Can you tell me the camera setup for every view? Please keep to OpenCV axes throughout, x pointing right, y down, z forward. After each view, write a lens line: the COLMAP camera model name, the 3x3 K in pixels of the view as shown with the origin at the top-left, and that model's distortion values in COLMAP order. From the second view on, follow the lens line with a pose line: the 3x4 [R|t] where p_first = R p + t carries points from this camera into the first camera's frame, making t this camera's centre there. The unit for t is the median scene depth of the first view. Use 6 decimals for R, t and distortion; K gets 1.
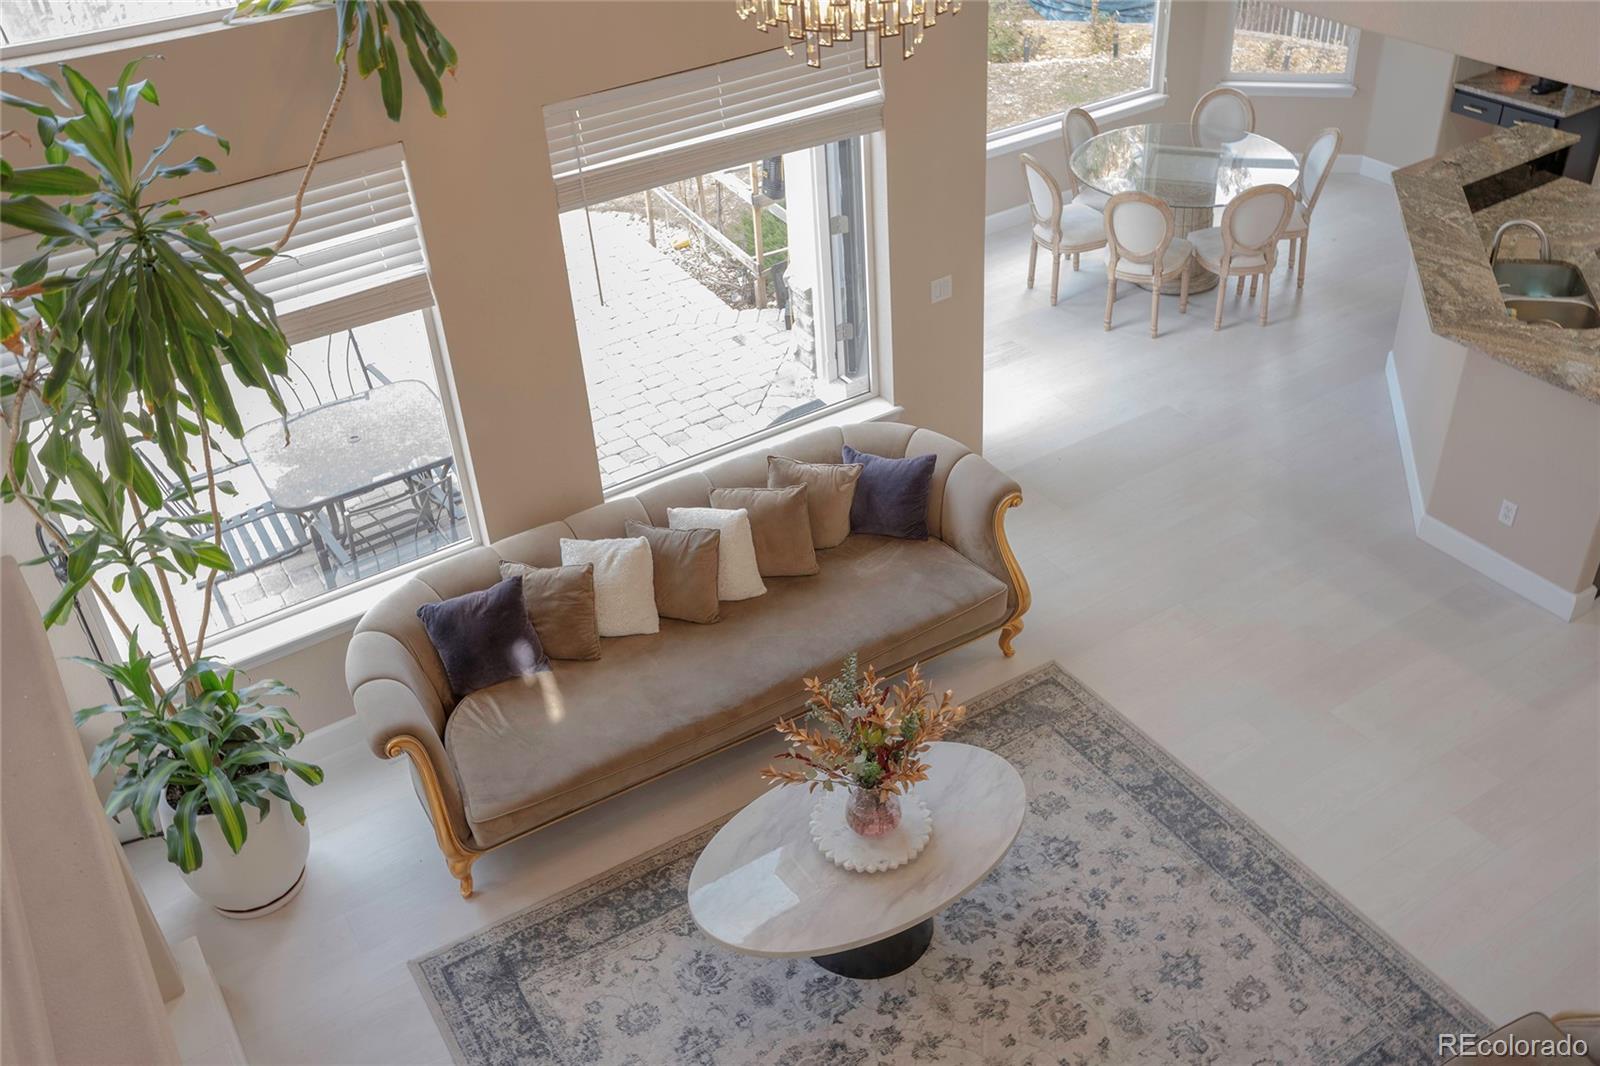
lens RADIAL K [[1462.7, 0, 805.0], [0, 1462.7, 533.1], [0, 0, 1]] dist [0.014697, 0.017946]
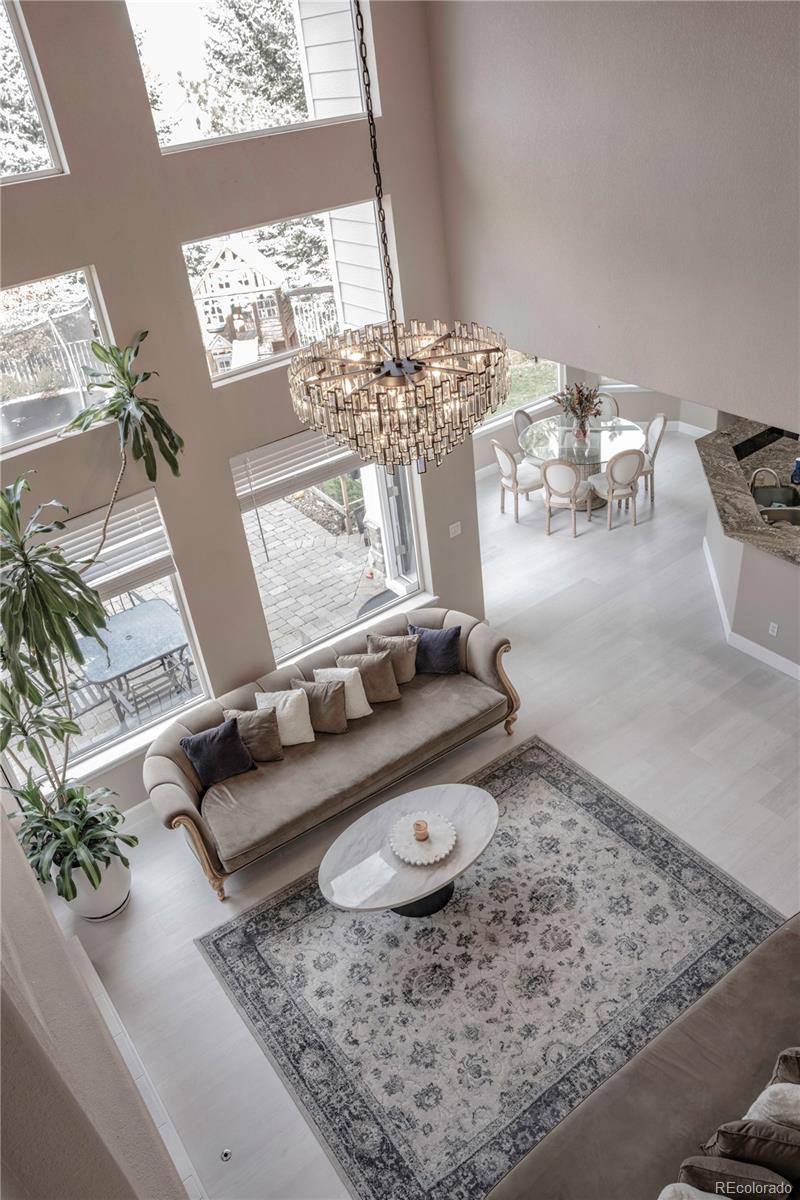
lens RADIAL K [[885.4, 0, 401.9], [0, 885.4, 602.1], [0, 0, 1]] dist [-0.065572, 0.011170]
pose [[0.995976, -0.083314, 0.033012, -0.016909], [0.084351, 0.995942, -0.031372, -0.061617], [-0.030265, 0.034031, 0.998962, -0.086386]]
